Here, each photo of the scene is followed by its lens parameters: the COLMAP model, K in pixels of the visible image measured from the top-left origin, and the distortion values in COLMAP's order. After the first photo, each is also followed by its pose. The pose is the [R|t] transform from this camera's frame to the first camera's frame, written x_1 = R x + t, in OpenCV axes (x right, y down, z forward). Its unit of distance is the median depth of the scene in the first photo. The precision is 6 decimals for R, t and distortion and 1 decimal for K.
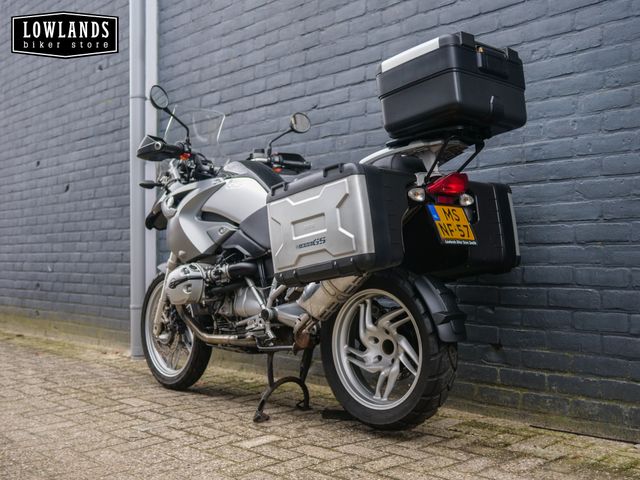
lens RADIAL K [[736.2, 0, 320.0], [0, 736.2, 240.0], [0, 0, 1]] dist [-0.004242, 0.033698]
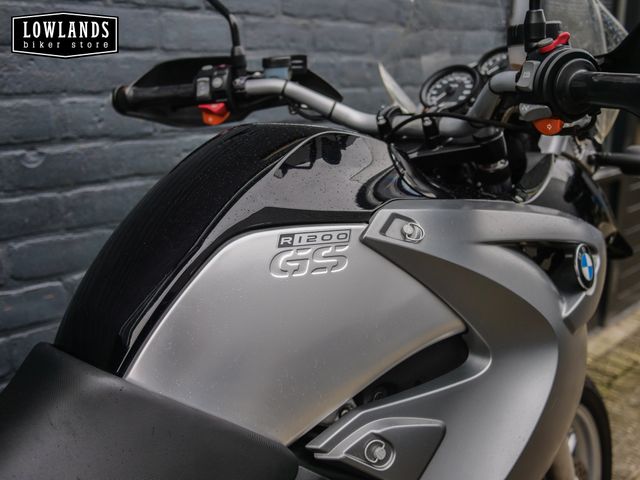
lens RADIAL K [[736.2, 0, 320.0], [0, 736.2, 240.0], [0, 0, 1]] dist [-0.004242, 0.033698]
pose [[-0.073104, -0.232236, 0.969908, -0.317686], [-0.036624, 0.972480, 0.230091, -0.144268], [-0.996652, -0.018702, -0.079597, 0.999418]]
